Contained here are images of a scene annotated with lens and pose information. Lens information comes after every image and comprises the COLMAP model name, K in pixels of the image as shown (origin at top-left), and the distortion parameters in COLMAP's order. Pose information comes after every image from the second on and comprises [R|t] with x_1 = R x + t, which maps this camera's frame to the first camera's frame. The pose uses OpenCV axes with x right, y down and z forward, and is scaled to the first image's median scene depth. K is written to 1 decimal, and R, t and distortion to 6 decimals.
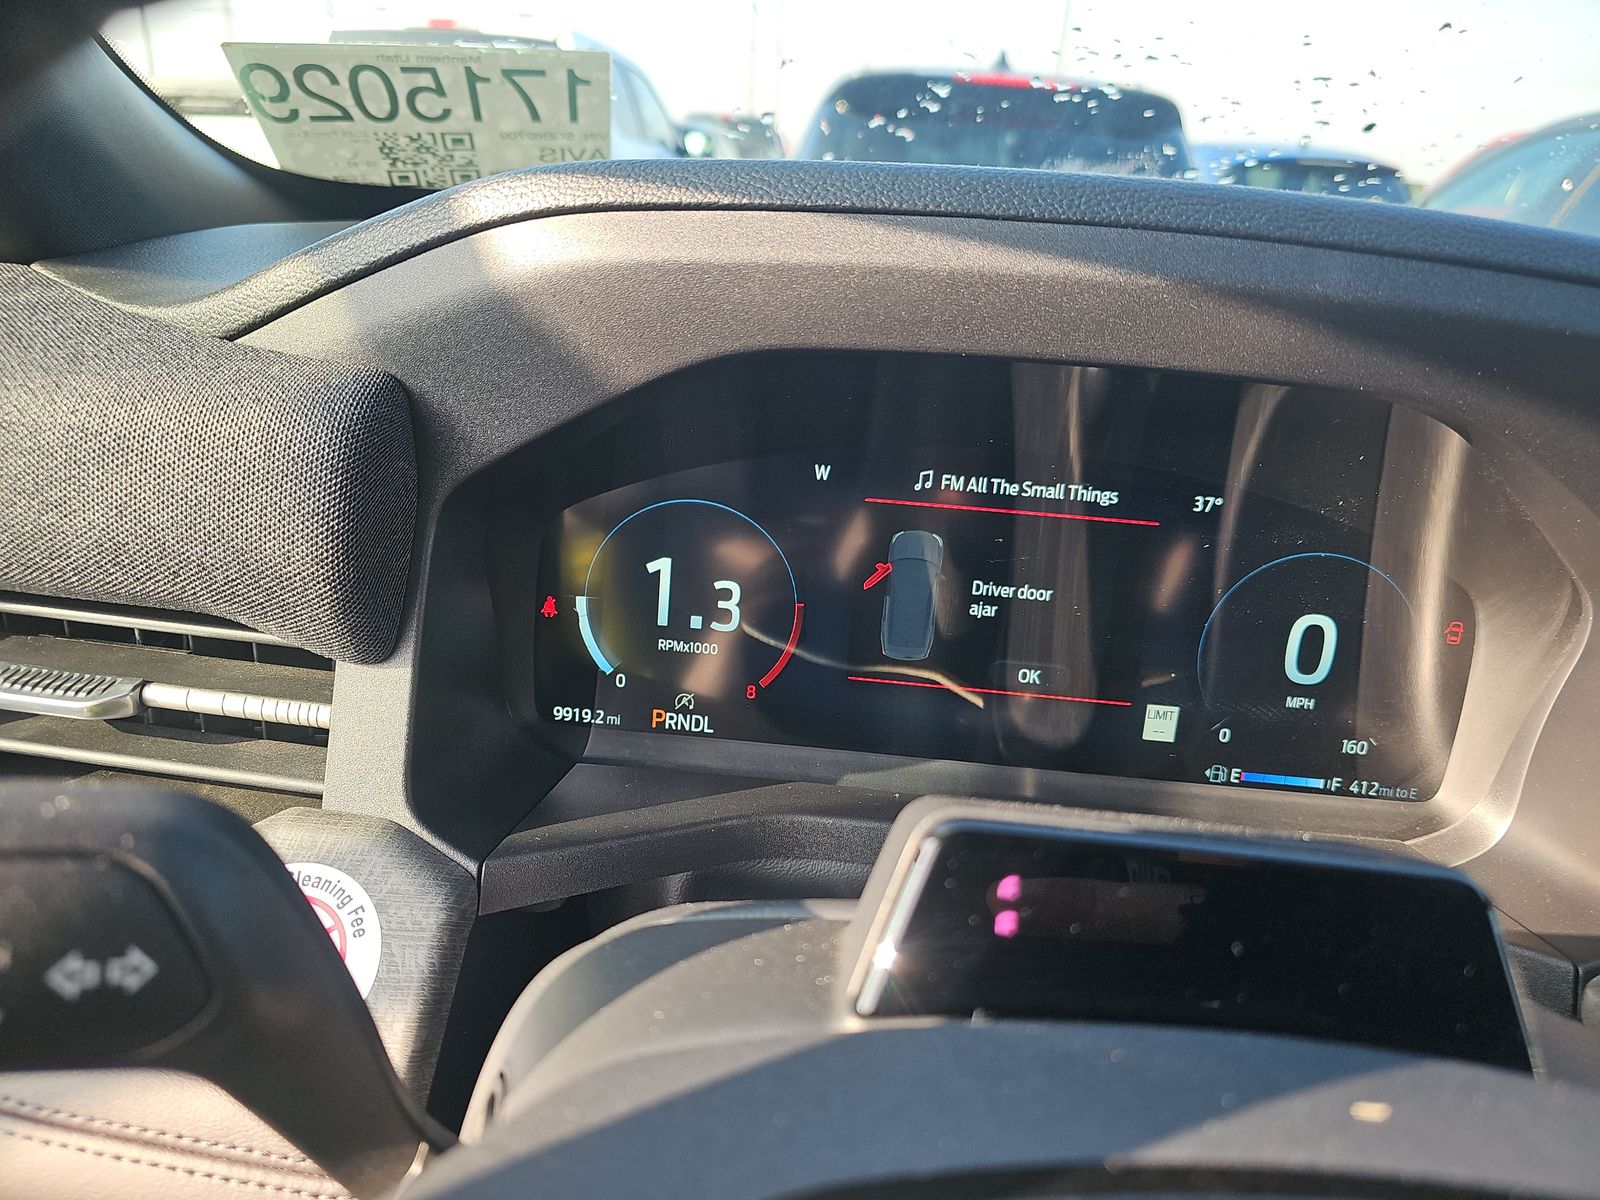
lens RADIAL K [[1039.5, 0, 797.8], [0, 1039.5, 594.7], [0, 0, 1]] dist [0.042544, -0.038076]
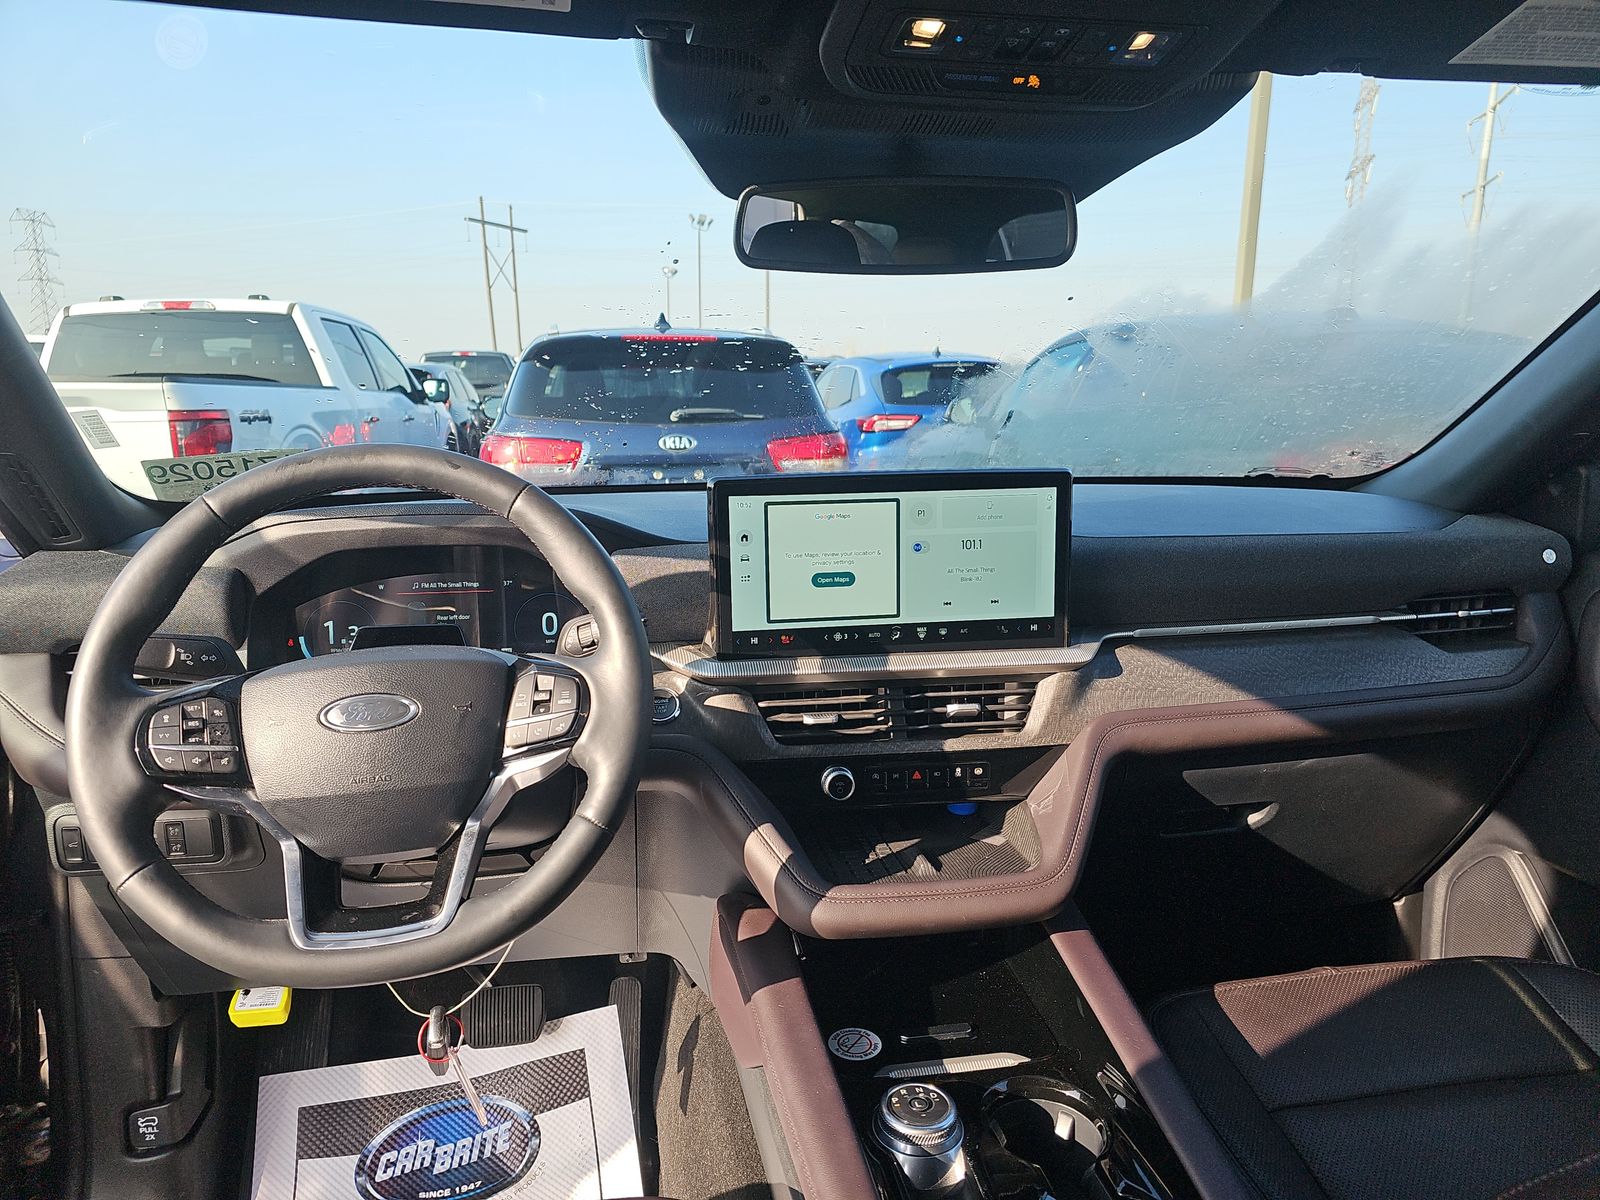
lens RADIAL K [[1039.5, 0, 797.8], [0, 1039.5, 594.7], [0, 0, 1]] dist [0.042544, -0.038076]
pose [[0.971390, -0.118261, 0.205952, 0.582015], [0.153758, 0.974086, -0.165876, 0.610493], [-0.180998, 0.192797, 0.964401, -2.224488]]
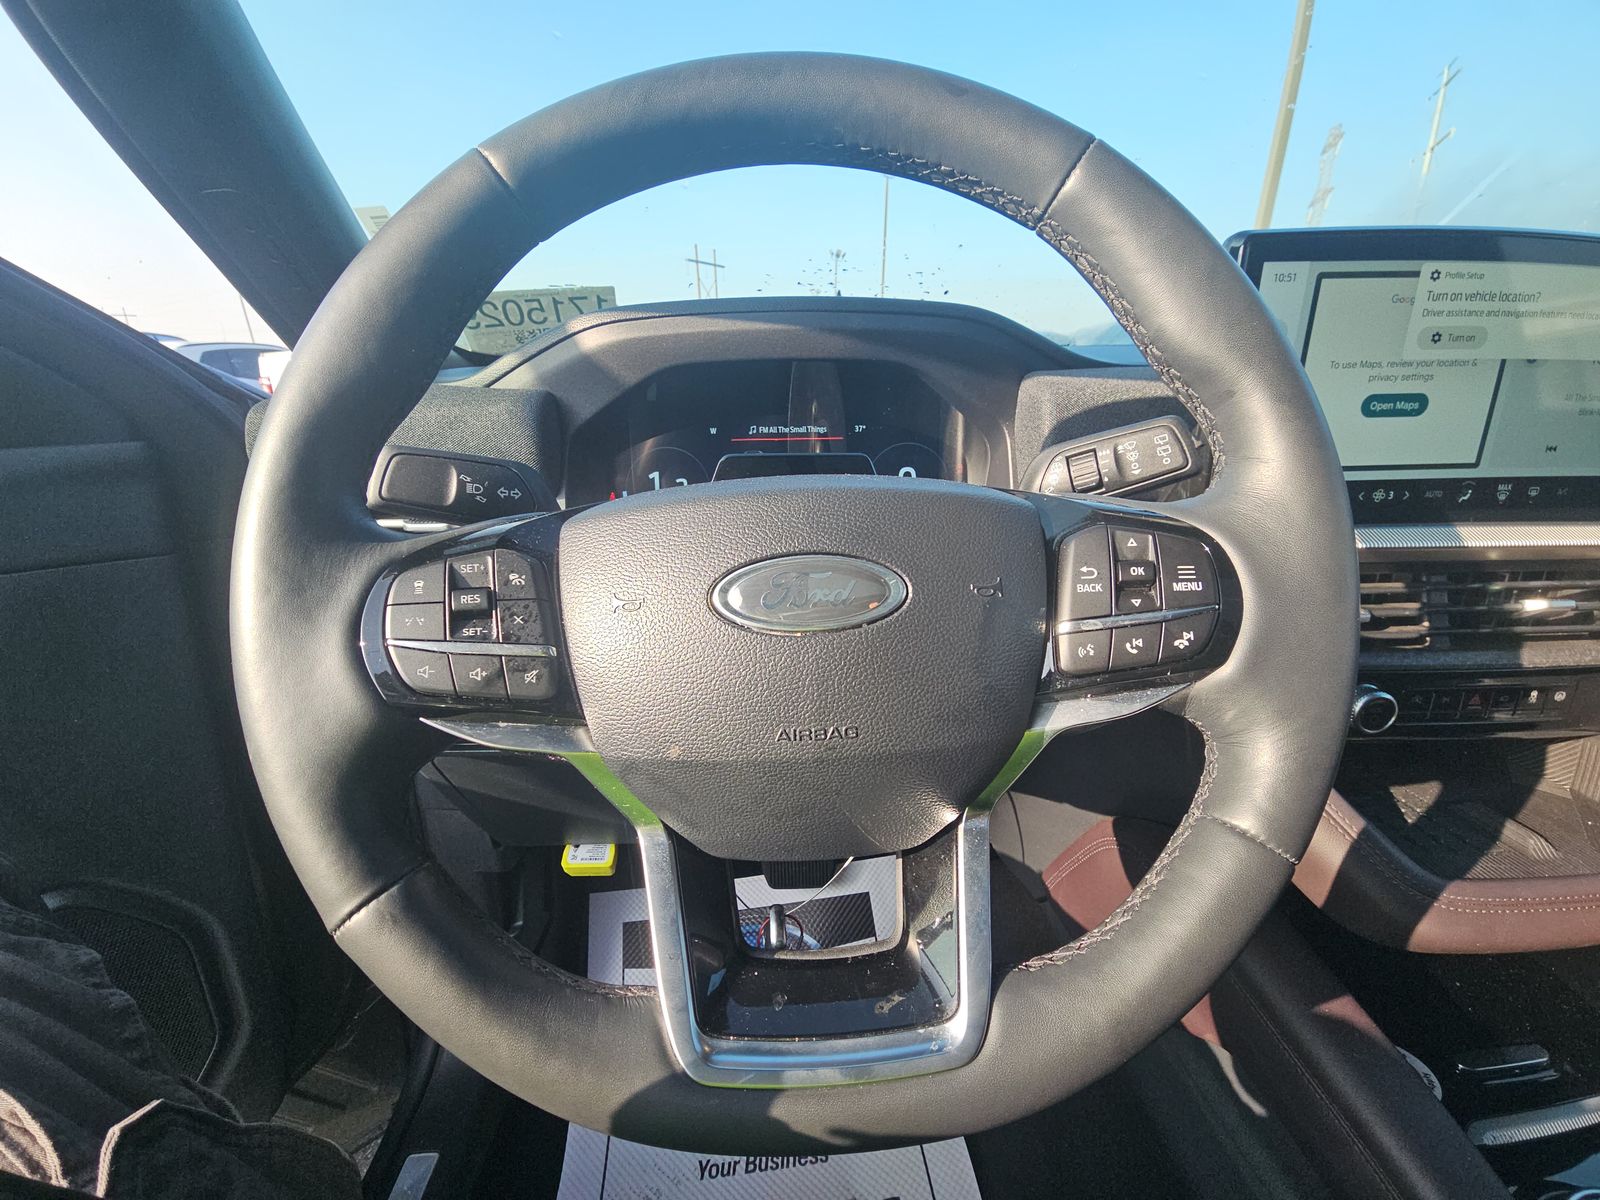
lens RADIAL K [[642.2, 0, 792.9], [0, 642.2, 610.2], [0, 0, 1]] dist [0.016466, -0.000076]
pose [[0.993208, -0.106944, 0.045844, 0.098763], [0.108395, 0.993642, -0.030429, 0.392309], [-0.042299, 0.035192, 0.998485, -0.583887]]
